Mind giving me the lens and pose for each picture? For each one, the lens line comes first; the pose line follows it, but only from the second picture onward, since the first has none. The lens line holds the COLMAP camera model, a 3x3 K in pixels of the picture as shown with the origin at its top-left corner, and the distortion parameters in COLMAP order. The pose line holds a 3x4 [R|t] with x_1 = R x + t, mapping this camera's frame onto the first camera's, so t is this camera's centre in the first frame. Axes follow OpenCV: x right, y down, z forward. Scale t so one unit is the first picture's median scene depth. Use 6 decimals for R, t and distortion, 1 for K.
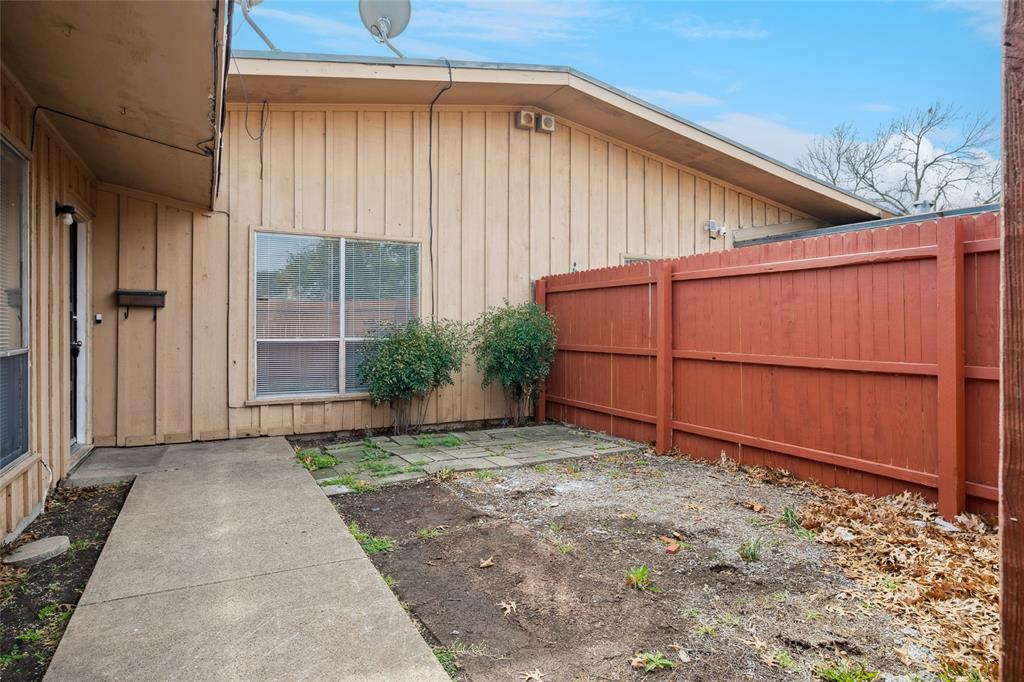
lens RADIAL K [[584.9, 0, 516.2], [0, 584.9, 329.1], [0, 0, 1]] dist [-0.003685, -0.000284]
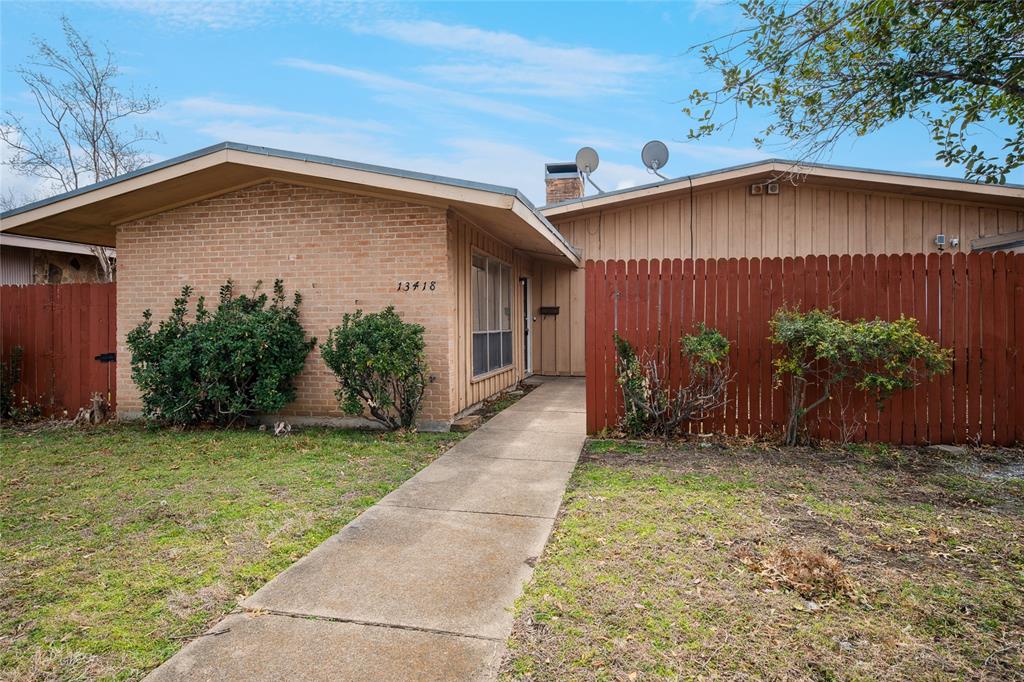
lens RADIAL K [[584.9, 0, 512.5], [0, 584.9, 334.4], [0, 0, 1]] dist [-0.003685, -0.000284]
pose [[0.767051, 0.009109, -0.641522, 0.691795], [-0.001281, 0.999919, 0.012667, 0.012352], [0.641585, -0.008895, 0.767000, -0.822341]]
